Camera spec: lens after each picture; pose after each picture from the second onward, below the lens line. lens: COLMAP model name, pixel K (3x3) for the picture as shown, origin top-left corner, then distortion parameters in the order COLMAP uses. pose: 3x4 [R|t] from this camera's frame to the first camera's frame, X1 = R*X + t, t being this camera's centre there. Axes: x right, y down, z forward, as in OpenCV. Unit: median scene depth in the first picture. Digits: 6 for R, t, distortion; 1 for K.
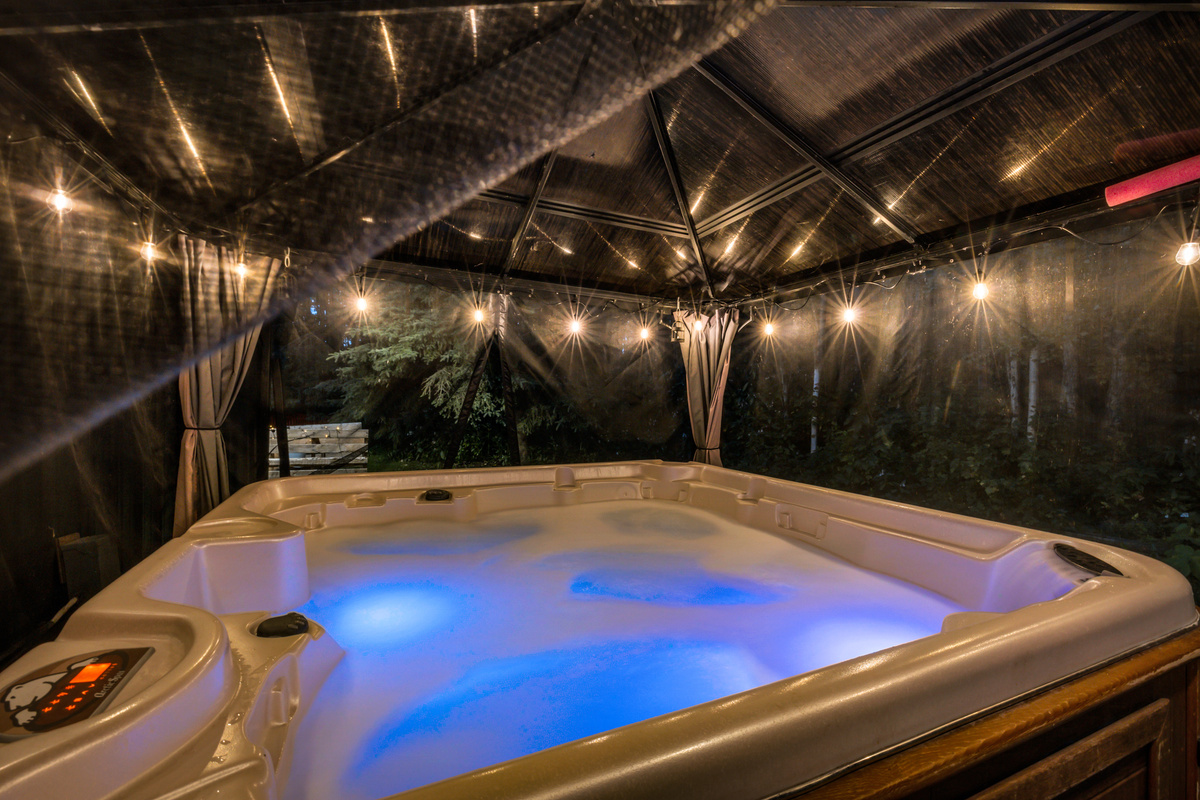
lens RADIAL K [[516.8, 0, 599.9], [0, 516.8, 402.5], [0, 0, 1]] dist [0.001161, -0.000052]
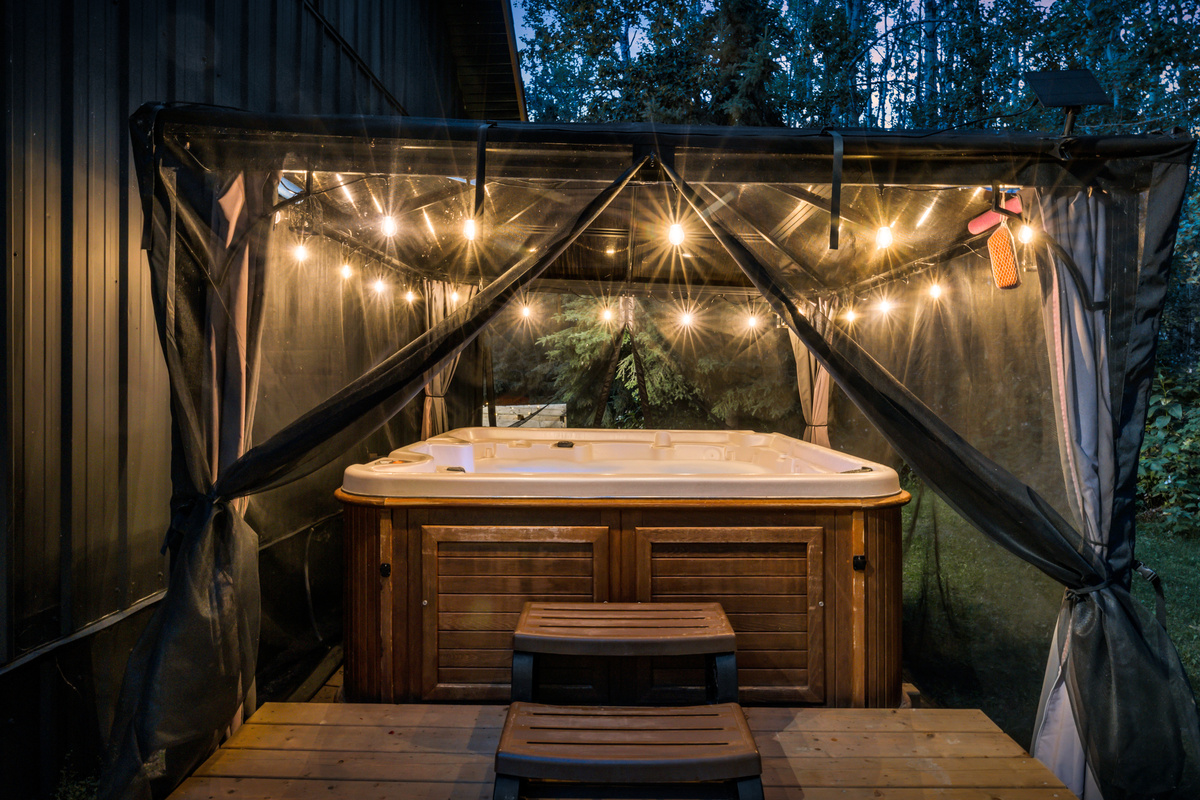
lens RADIAL K [[656.1, 0, 601.3], [0, 656.1, 394.0], [0, 0, 1]] dist [-0.002278, -0.000016]
pose [[0.913292, 0.010338, -0.407175, 0.390370], [-0.006817, 0.999926, 0.010097, 0.014304], [0.407249, -0.006445, 0.913294, -0.475190]]
